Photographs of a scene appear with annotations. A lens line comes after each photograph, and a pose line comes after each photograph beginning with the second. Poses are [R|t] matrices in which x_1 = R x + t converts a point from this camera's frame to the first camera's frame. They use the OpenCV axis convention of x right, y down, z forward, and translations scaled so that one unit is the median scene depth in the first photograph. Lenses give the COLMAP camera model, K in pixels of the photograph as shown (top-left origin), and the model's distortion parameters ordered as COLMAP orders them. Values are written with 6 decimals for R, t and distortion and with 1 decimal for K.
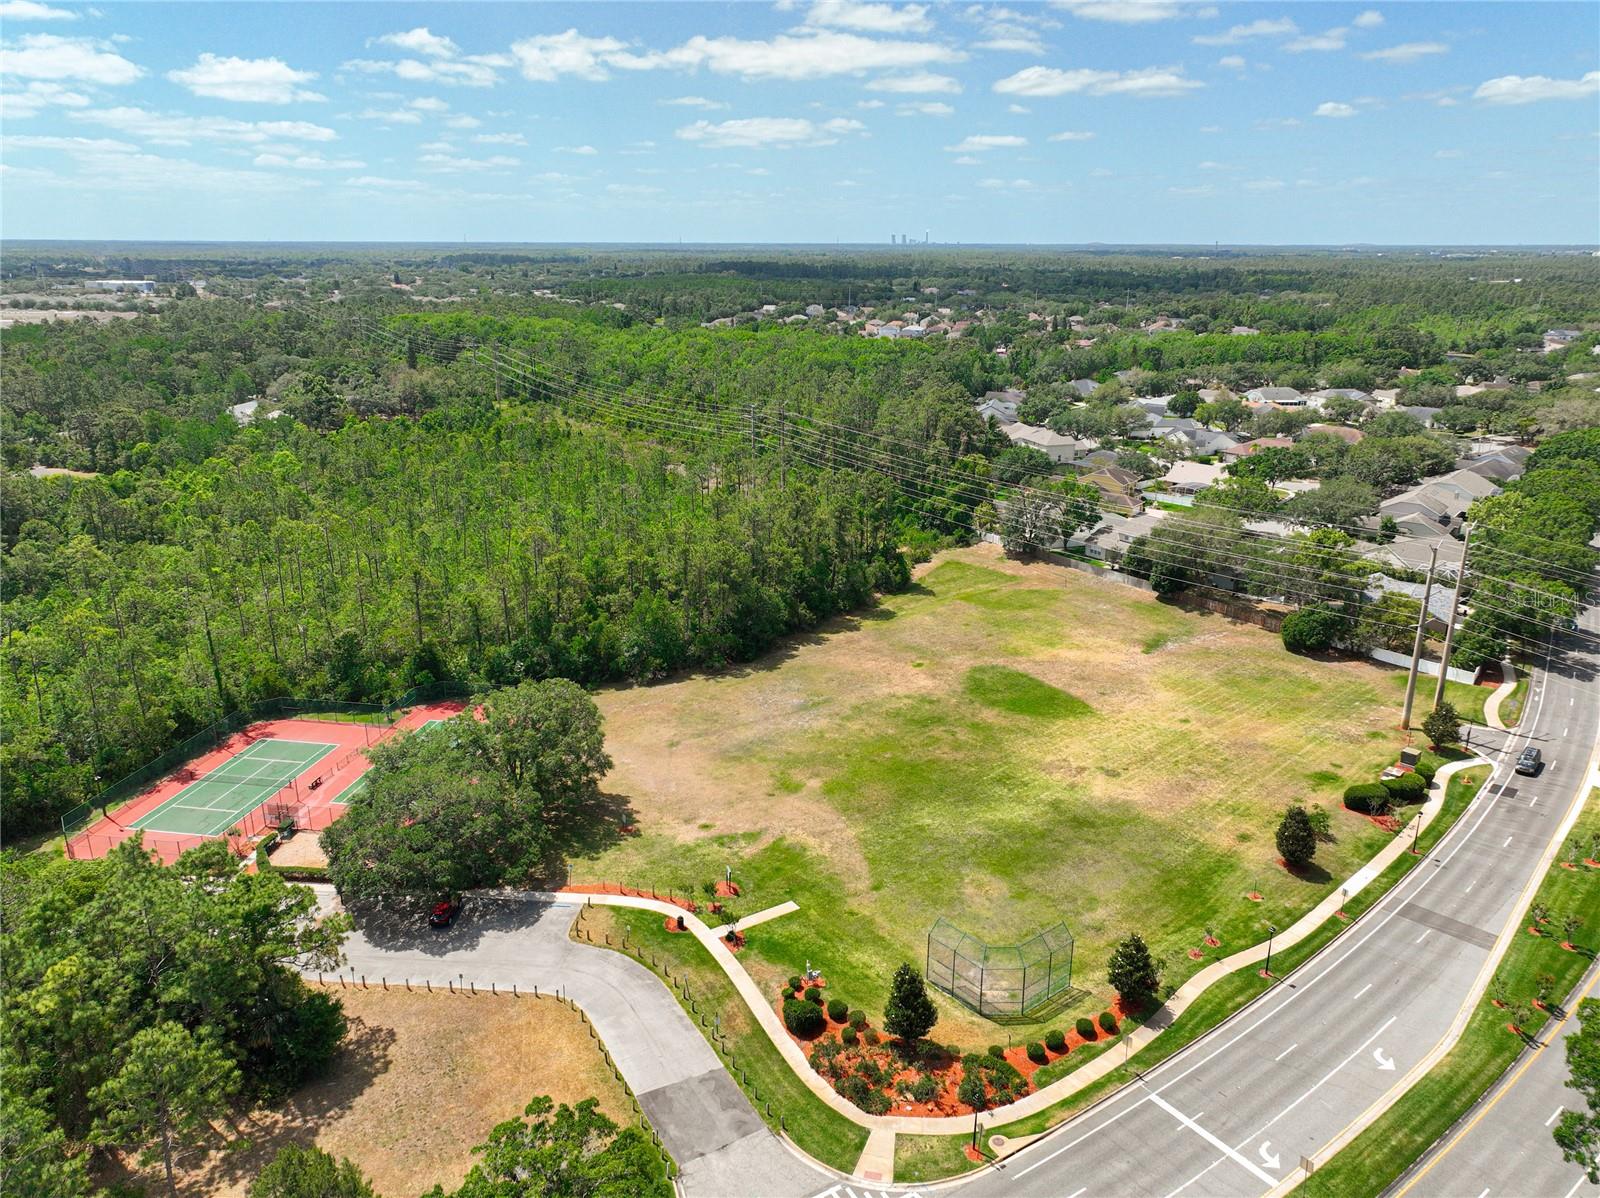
lens RADIAL K [[1122.6, 0, 800.0], [0, 1122.6, 599.0], [0, 0, 1]] dist [-0.005621, 0.021010]
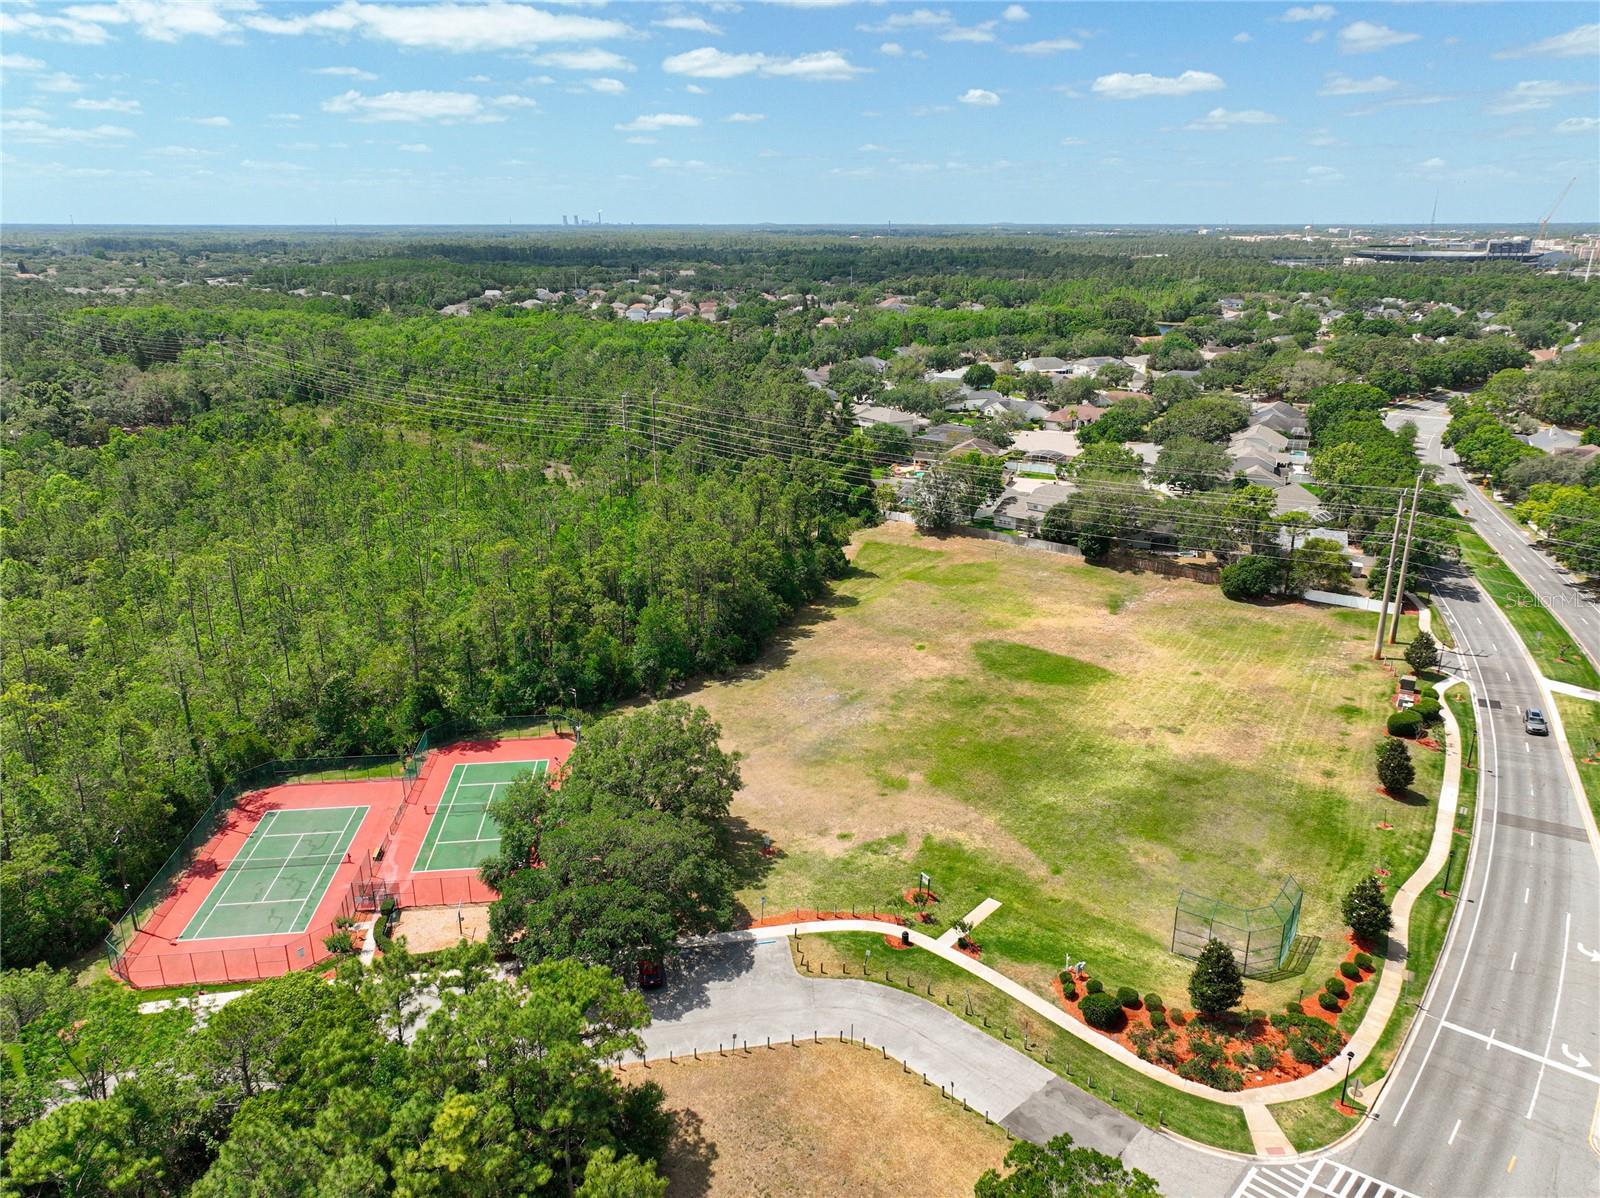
lens RADIAL K [[1122.6, 0, 800.0], [0, 1122.6, 599.0], [0, 0, 1]] dist [-0.005621, 0.021010]
pose [[0.961632, -0.091196, 0.258742, -0.263839], [0.087129, 0.995827, 0.027165, -0.021671], [-0.260139, -0.003579, 0.965564, 0.063348]]
